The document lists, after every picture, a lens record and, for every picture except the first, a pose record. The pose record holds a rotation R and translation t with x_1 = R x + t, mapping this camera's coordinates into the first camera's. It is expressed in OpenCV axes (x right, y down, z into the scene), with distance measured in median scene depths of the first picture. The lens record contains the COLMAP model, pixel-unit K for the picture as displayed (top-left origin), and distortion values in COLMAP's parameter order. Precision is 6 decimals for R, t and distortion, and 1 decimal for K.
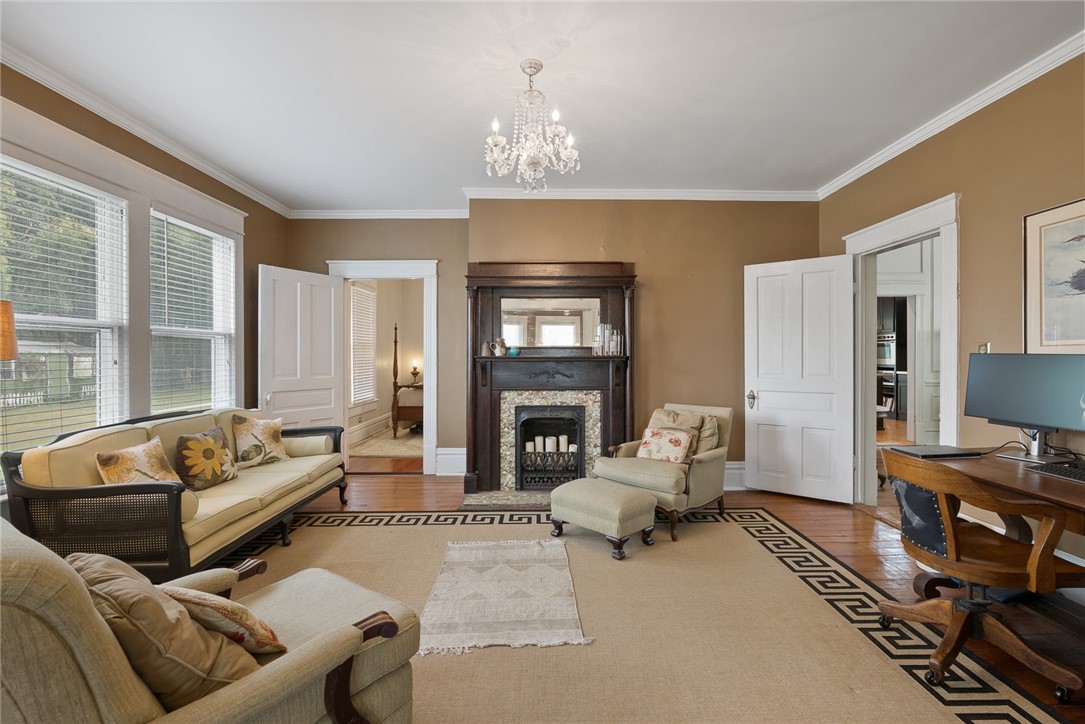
lens RADIAL K [[501.0, 0, 541.5], [0, 501.0, 356.4], [0, 0, 1]] dist [-0.000912, -0.000190]
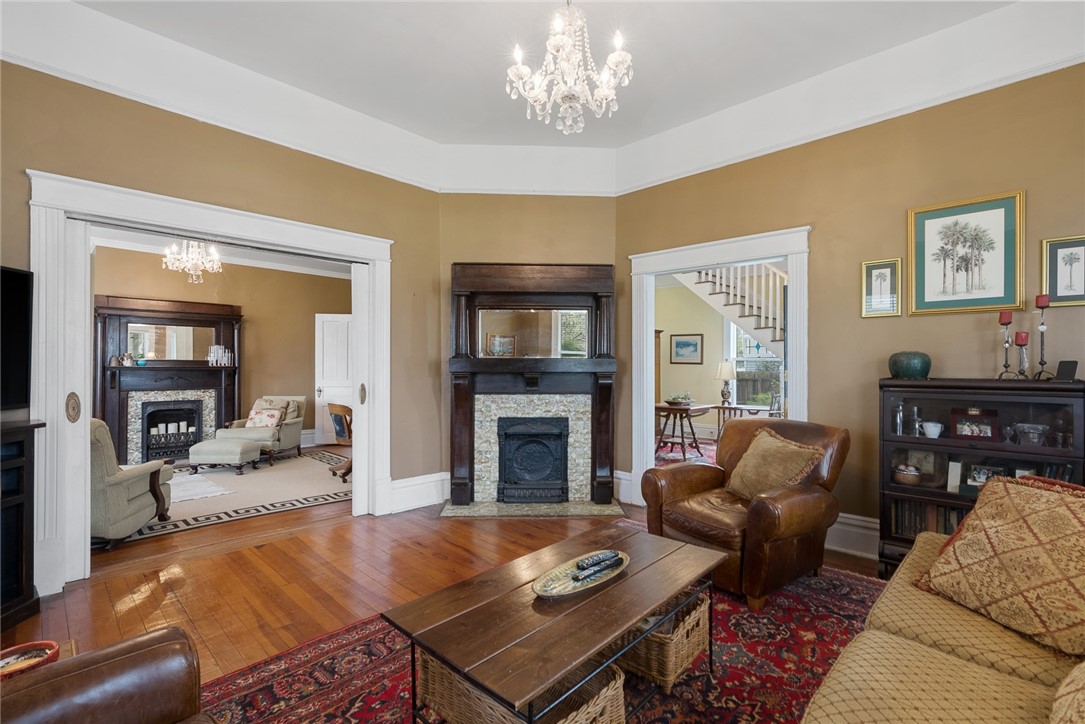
lens RADIAL K [[467.7, 0, 542.5], [0, 467.7, 362.0], [0, 0, 1]] dist [0.000502, 0.000023]
pose [[0.688565, 0.009975, 0.725106, -0.228613], [-0.003352, 0.999938, -0.010573, -0.002441], [-0.725167, 0.004850, 0.688556, -0.694711]]
